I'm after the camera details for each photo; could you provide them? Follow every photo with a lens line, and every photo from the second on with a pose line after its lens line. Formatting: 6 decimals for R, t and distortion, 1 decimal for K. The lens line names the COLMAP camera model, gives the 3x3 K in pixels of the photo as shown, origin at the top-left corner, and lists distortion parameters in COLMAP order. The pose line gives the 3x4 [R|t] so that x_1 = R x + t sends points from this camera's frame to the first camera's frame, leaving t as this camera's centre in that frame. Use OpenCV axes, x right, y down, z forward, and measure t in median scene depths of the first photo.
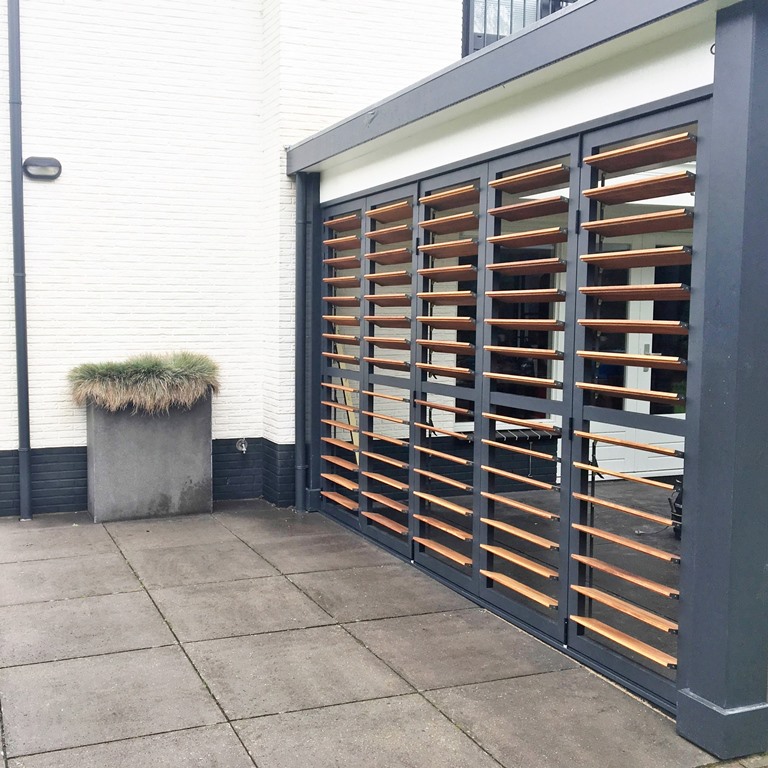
lens RADIAL K [[892.0, 0, 252.0], [0, 892.0, 380.1], [0, 0, 1]] dist [0.079384, -0.105665]
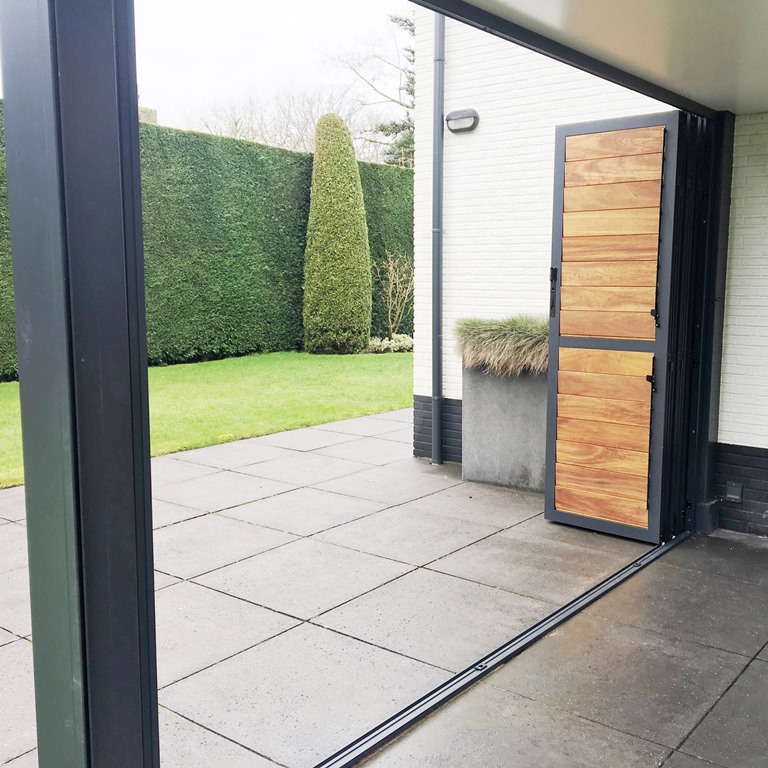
lens RADIAL K [[840.3, 0, 401.3], [0, 840.3, 385.8], [0, 0, 1]] dist [0.090086, -0.123014]
pose [[0.550678, 0.113306, -0.826992, 0.619645], [-0.067327, 0.993545, 0.091294, -0.027835], [0.831998, 0.005405, 0.554752, 0.481171]]
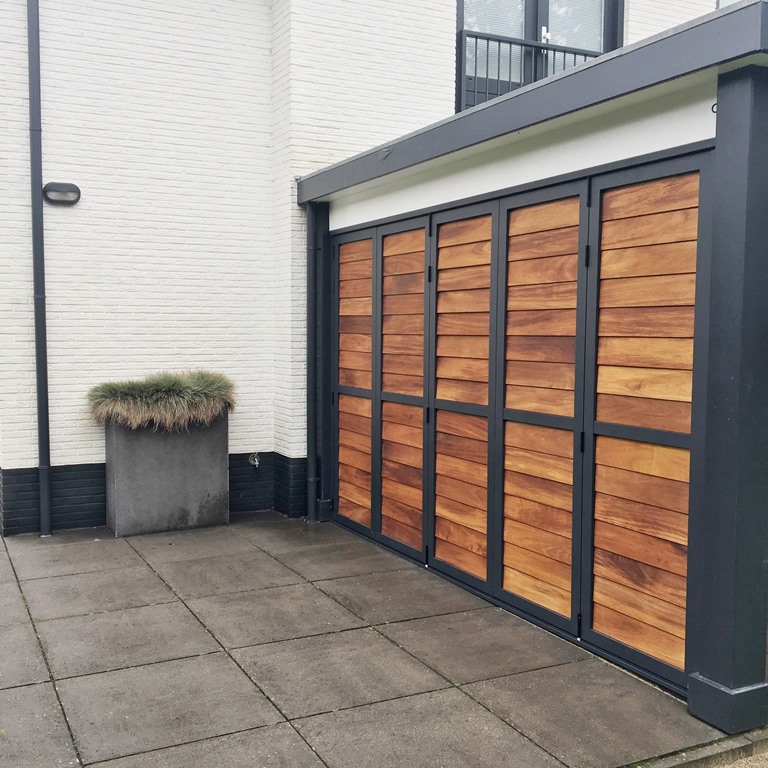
lens RADIAL K [[862.7, 0, 310.2], [0, 862.7, 381.6], [0, 0, 1]] dist [0.085843, -0.122058]
pose [[0.994782, -0.005799, 0.101861, -0.060963], [0.007229, 0.999880, -0.013678, -0.005077], [-0.101770, 0.014343, 0.994705, -0.021706]]
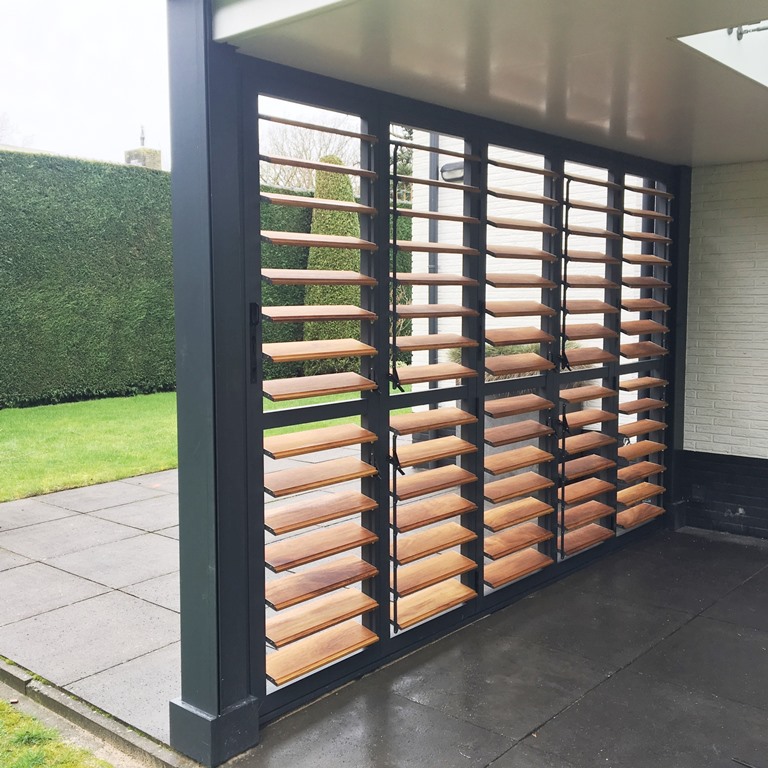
lens RADIAL K [[862.7, 0, 310.2], [0, 862.7, 381.6], [0, 0, 1]] dist [0.085843, -0.122058]
pose [[0.469345, 0.078118, -0.879553, 0.769198], [-0.059479, 0.996614, 0.056776, -0.024391], [0.881010, 0.025668, 0.472402, 0.366974]]
